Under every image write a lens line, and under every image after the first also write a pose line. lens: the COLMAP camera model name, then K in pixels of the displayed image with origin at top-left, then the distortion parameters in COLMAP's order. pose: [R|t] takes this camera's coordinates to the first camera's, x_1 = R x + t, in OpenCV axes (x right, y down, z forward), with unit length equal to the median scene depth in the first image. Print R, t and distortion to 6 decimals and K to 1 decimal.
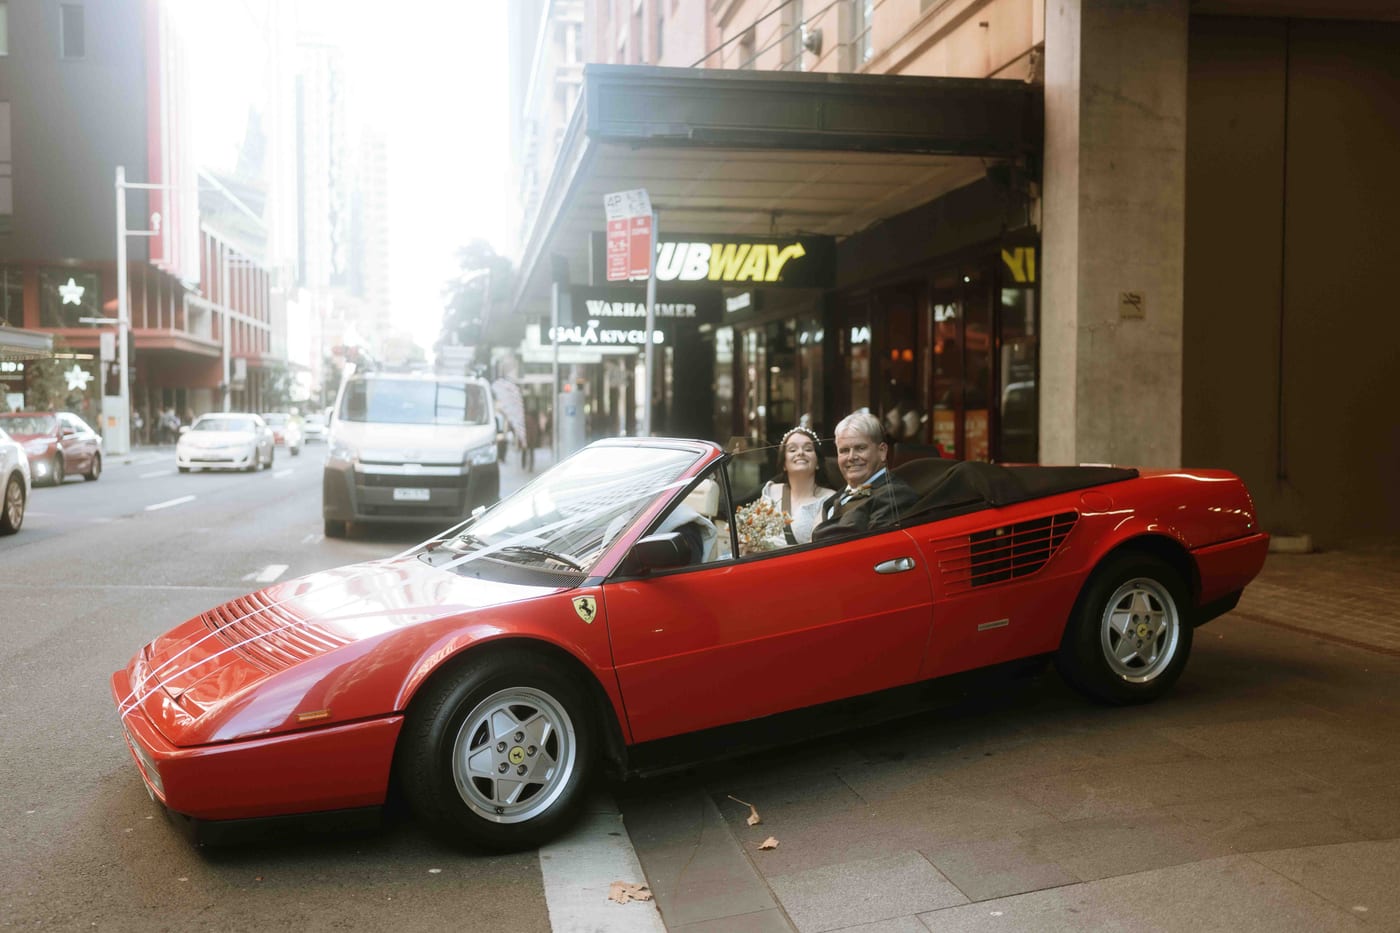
lens RADIAL K [[1342.7, 0, 700.0], [0, 1342.7, 466.5], [0, 0, 1]] dist [-0.011867, 0.003472]
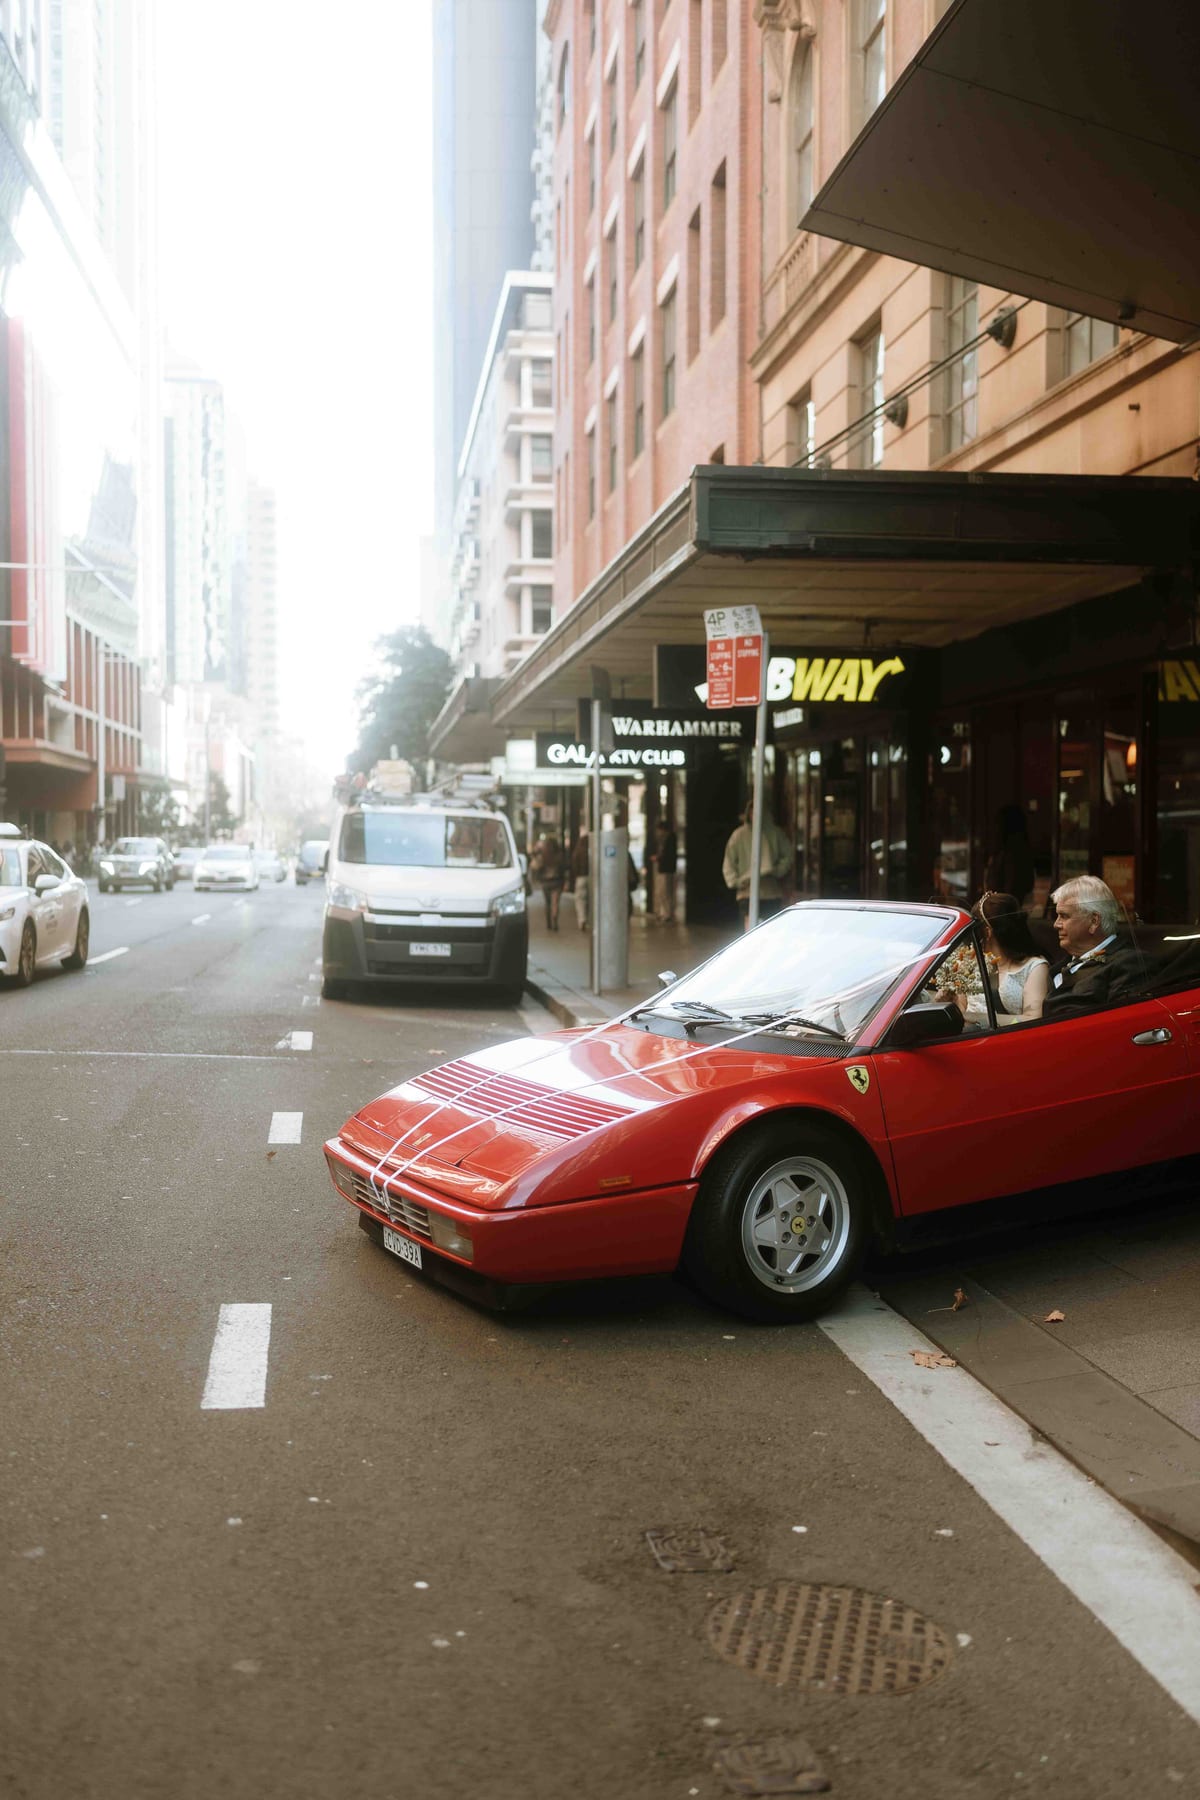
lens RADIAL K [[1707.6, 0, 600.0], [0, 1707.6, 900.0], [0, 0, 1]] dist [-0.018331, 0.077140]
pose [[0.999346, 0.004323, -0.035904, -0.061604], [-0.004519, 0.999975, -0.005372, -0.004788], [0.035880, 0.005531, 0.999341, -0.070312]]
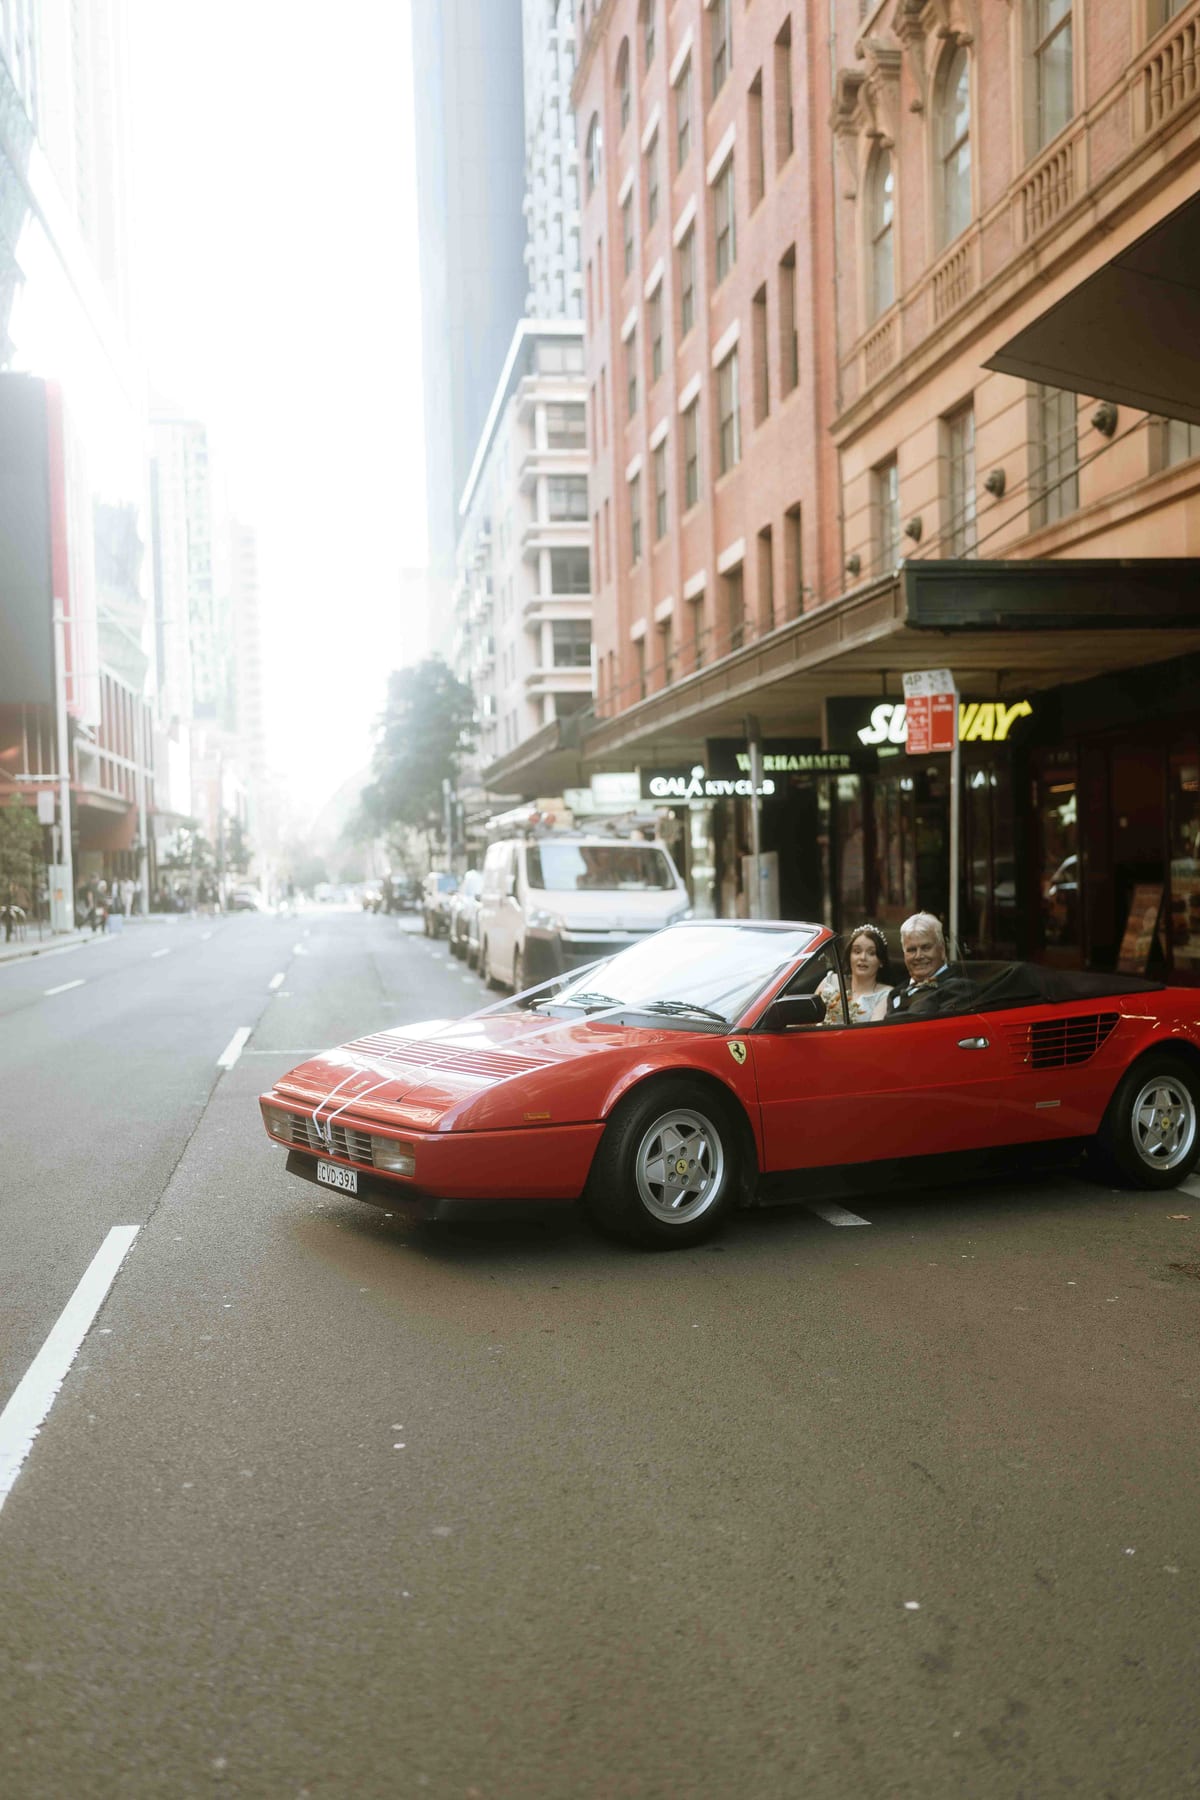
lens RADIAL K [[1710.5, 0, 600.0], [0, 1710.5, 900.0], [0, 0, 1]] dist [-0.014212, 0.115750]
pose [[0.999413, -0.024707, -0.023713, -0.178043], [0.024246, 0.999515, -0.019523, -0.000742], [0.024184, 0.018937, 0.999528, -0.229525]]
